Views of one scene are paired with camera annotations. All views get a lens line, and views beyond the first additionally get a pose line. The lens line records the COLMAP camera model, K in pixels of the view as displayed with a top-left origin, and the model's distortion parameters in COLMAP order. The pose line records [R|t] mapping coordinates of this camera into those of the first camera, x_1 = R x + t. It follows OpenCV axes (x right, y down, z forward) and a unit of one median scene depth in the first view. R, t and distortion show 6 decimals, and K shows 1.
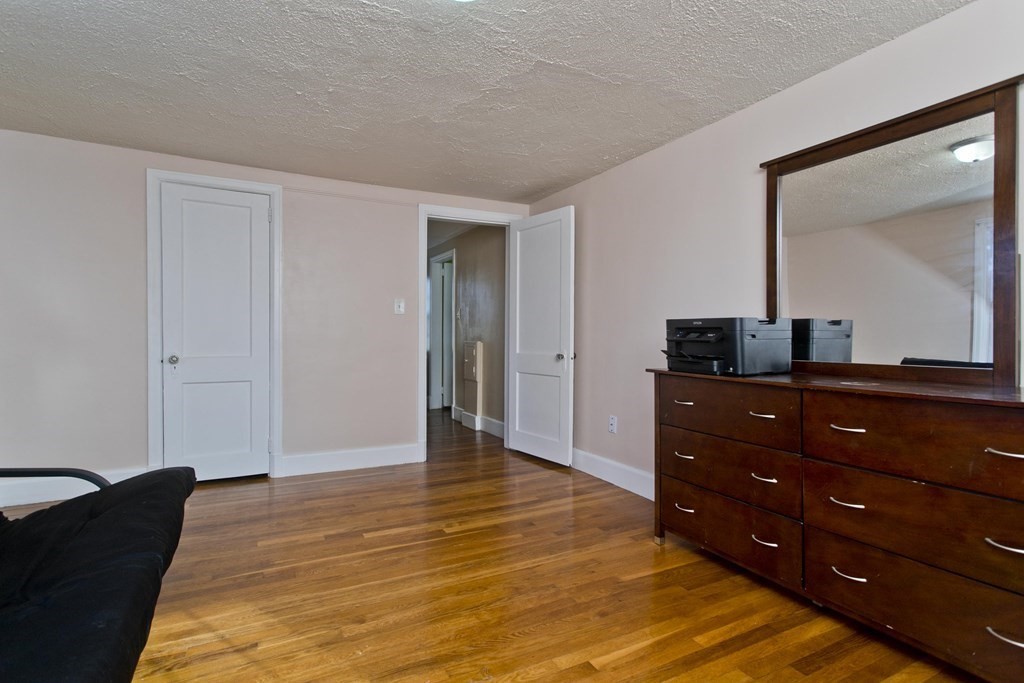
lens RADIAL K [[496.6, 0, 505.6], [0, 496.6, 339.2], [0, 0, 1]] dist [0.005475, 0.000046]
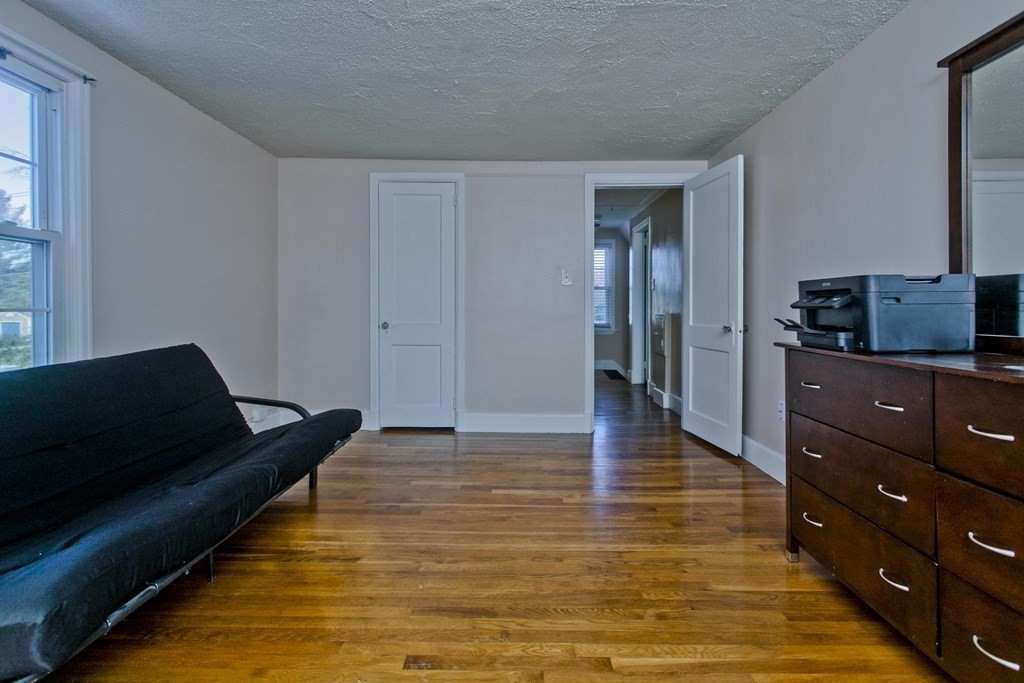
lens RADIAL K [[496.6, 0, 492.9], [0, 496.6, 309.2], [0, 0, 1]] dist [0.005475, 0.000046]
pose [[0.888620, 0.002220, -0.458639, 0.267625], [-0.005391, 0.999970, -0.005606, 0.013072], [0.458612, 0.007454, 0.888605, 0.062672]]
